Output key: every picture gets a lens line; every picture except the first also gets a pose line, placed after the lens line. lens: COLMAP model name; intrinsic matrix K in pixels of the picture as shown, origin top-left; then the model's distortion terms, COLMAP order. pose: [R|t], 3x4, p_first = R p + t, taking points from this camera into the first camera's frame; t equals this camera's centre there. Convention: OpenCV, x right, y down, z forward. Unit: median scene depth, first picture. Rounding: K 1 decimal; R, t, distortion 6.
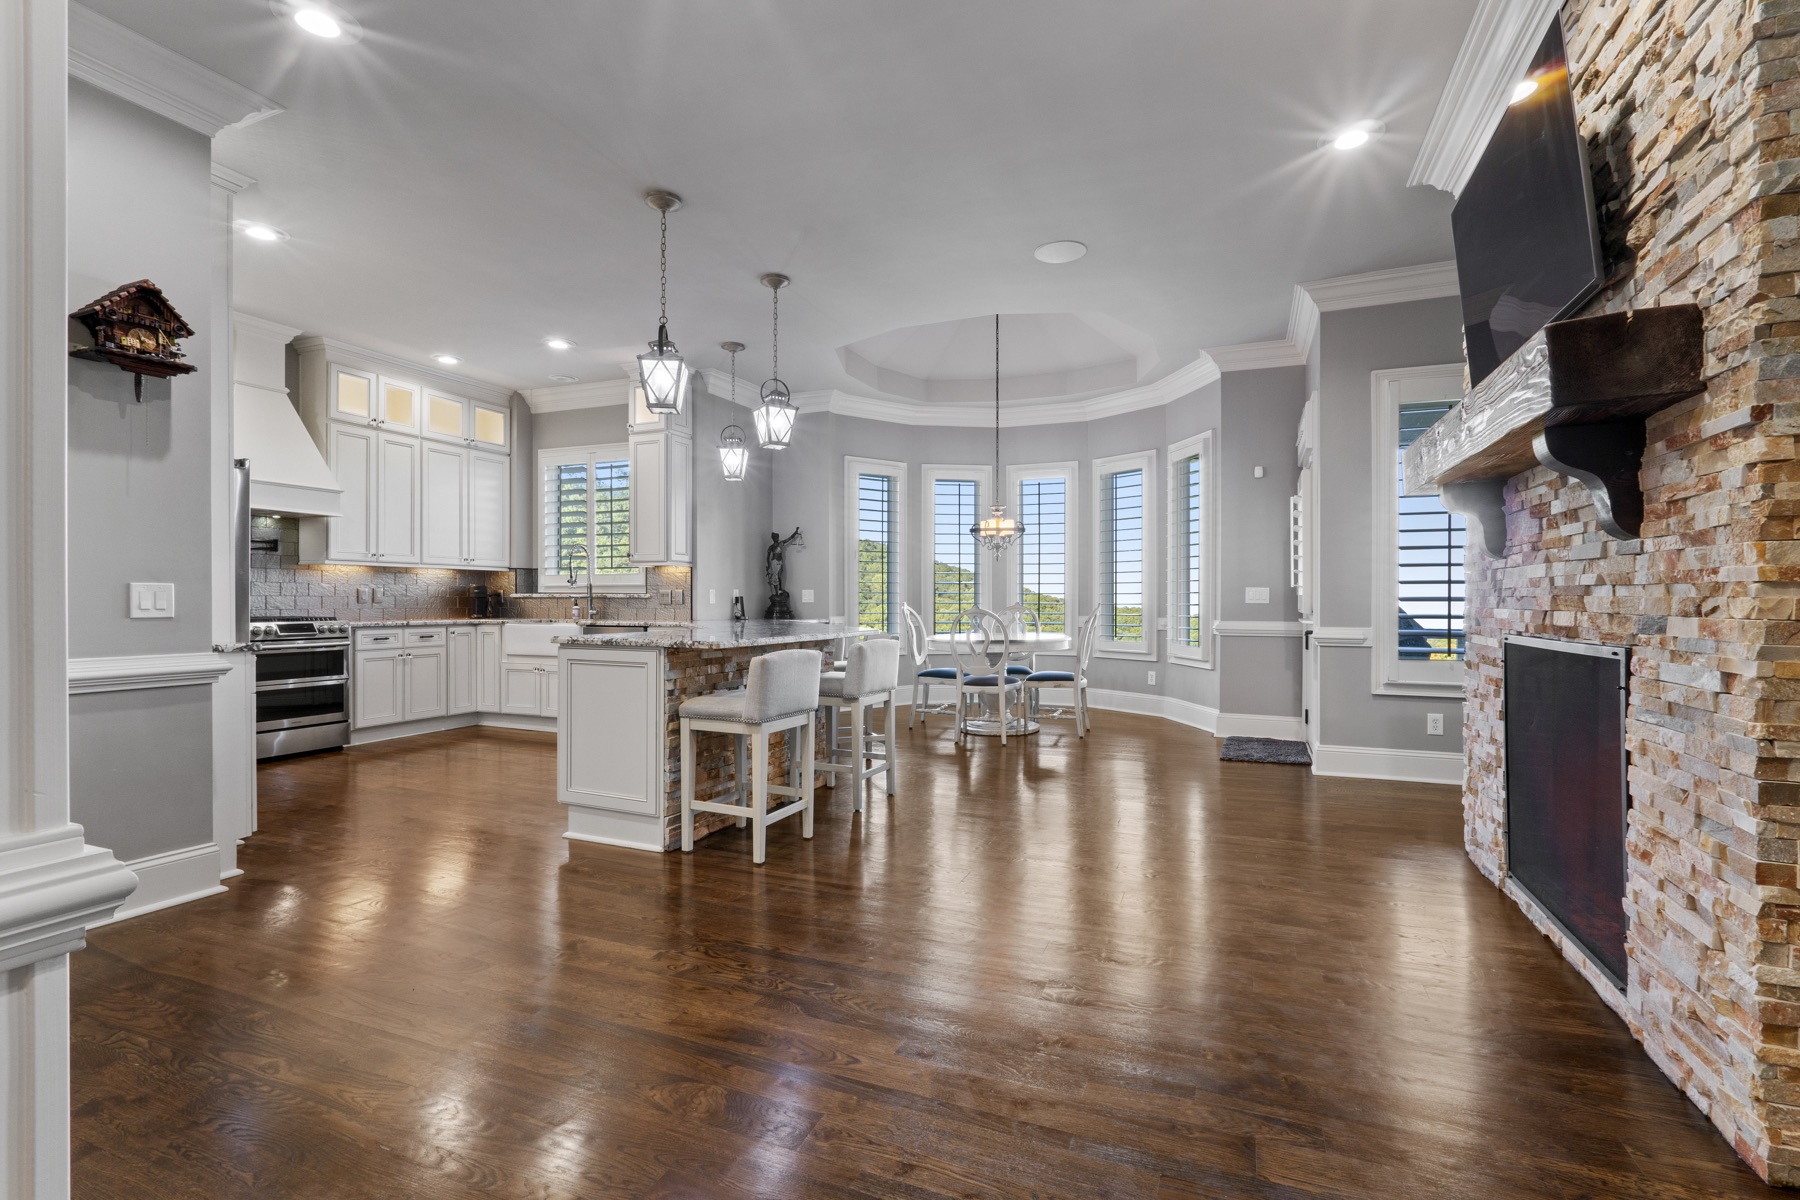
lens RADIAL K [[828.5, 0, 904.3], [0, 828.5, 597.9], [0, 0, 1]] dist [-0.006896, 0.000284]
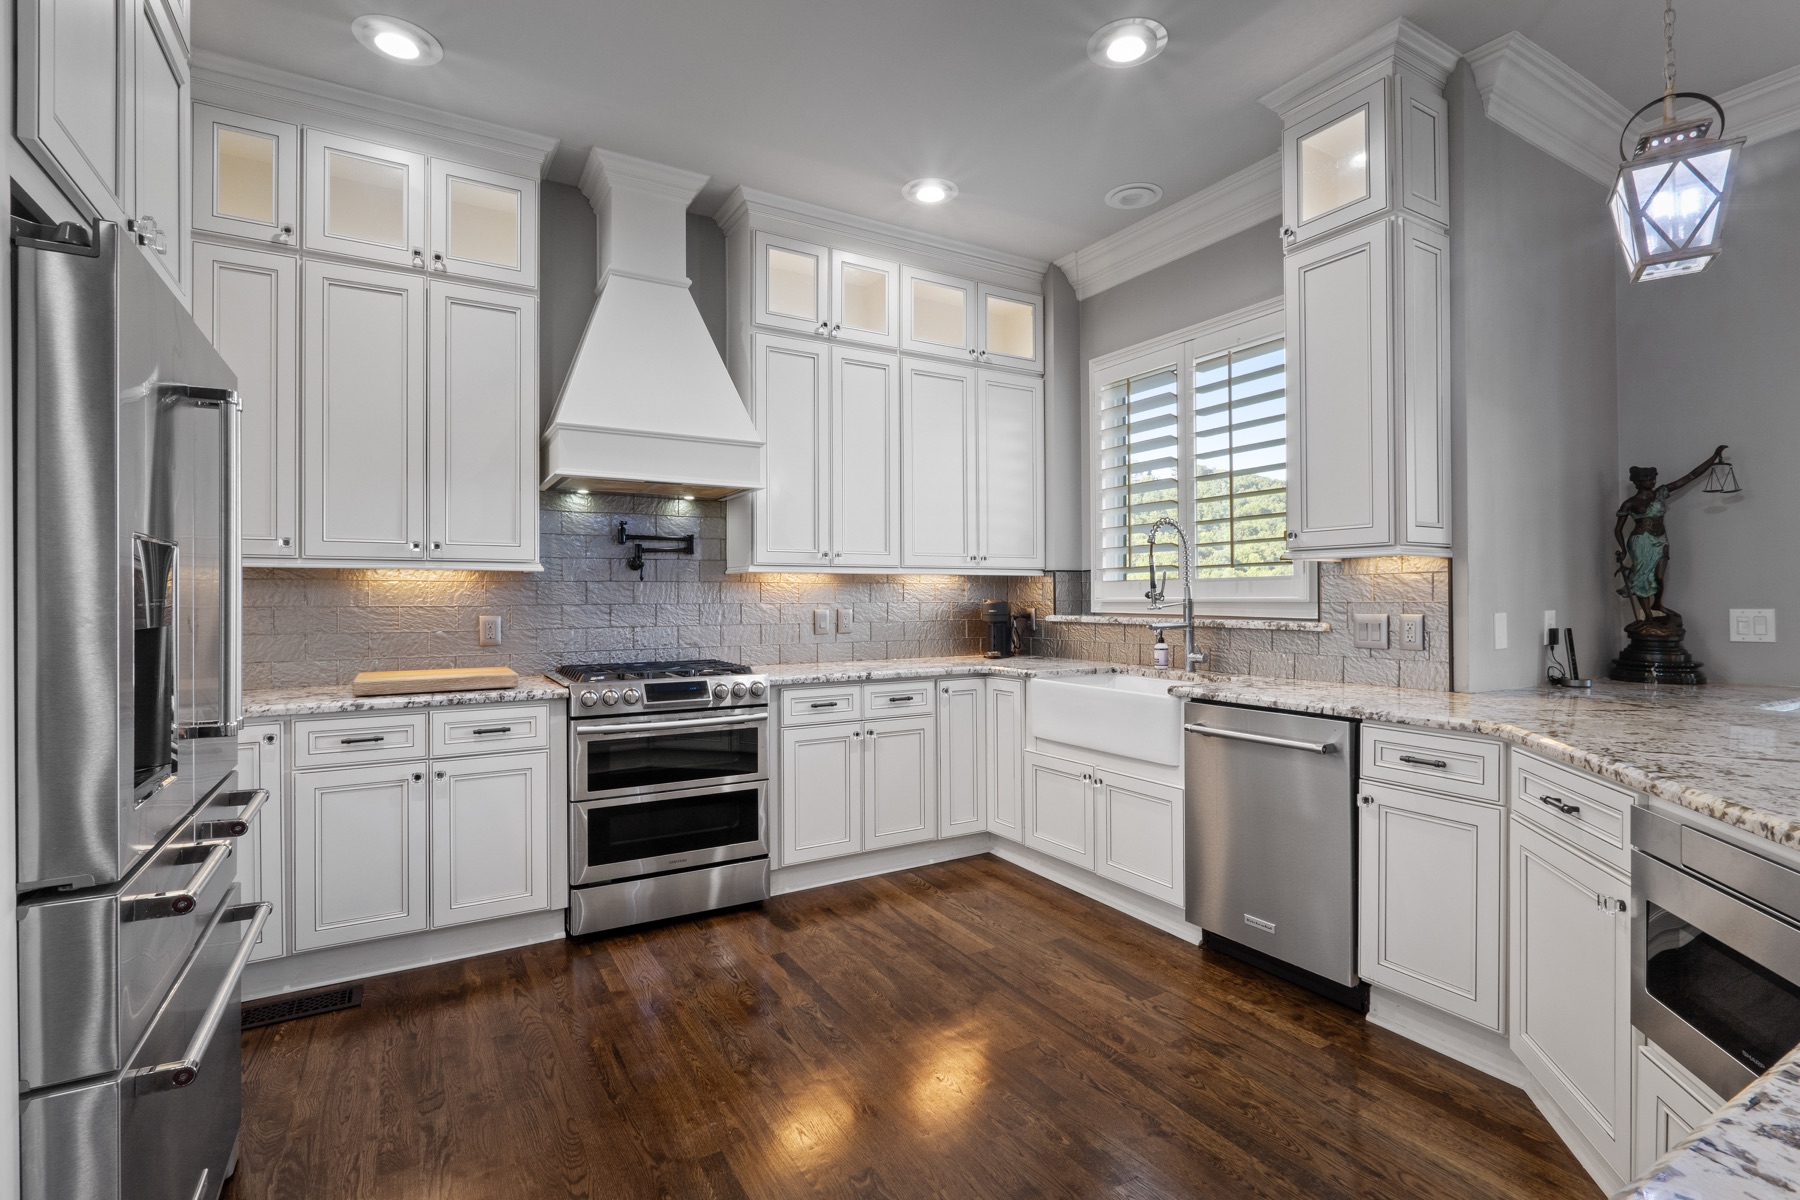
lens RADIAL K [[828.5, 0, 904.3], [0, 828.5, 597.9], [0, 0, 1]] dist [-0.006896, 0.000284]
pose [[0.799863, -0.005074, -0.600161, -0.230123], [0.006861, 0.999976, 0.000691, -0.020164], [0.600143, -0.004671, 0.799879, 0.528944]]
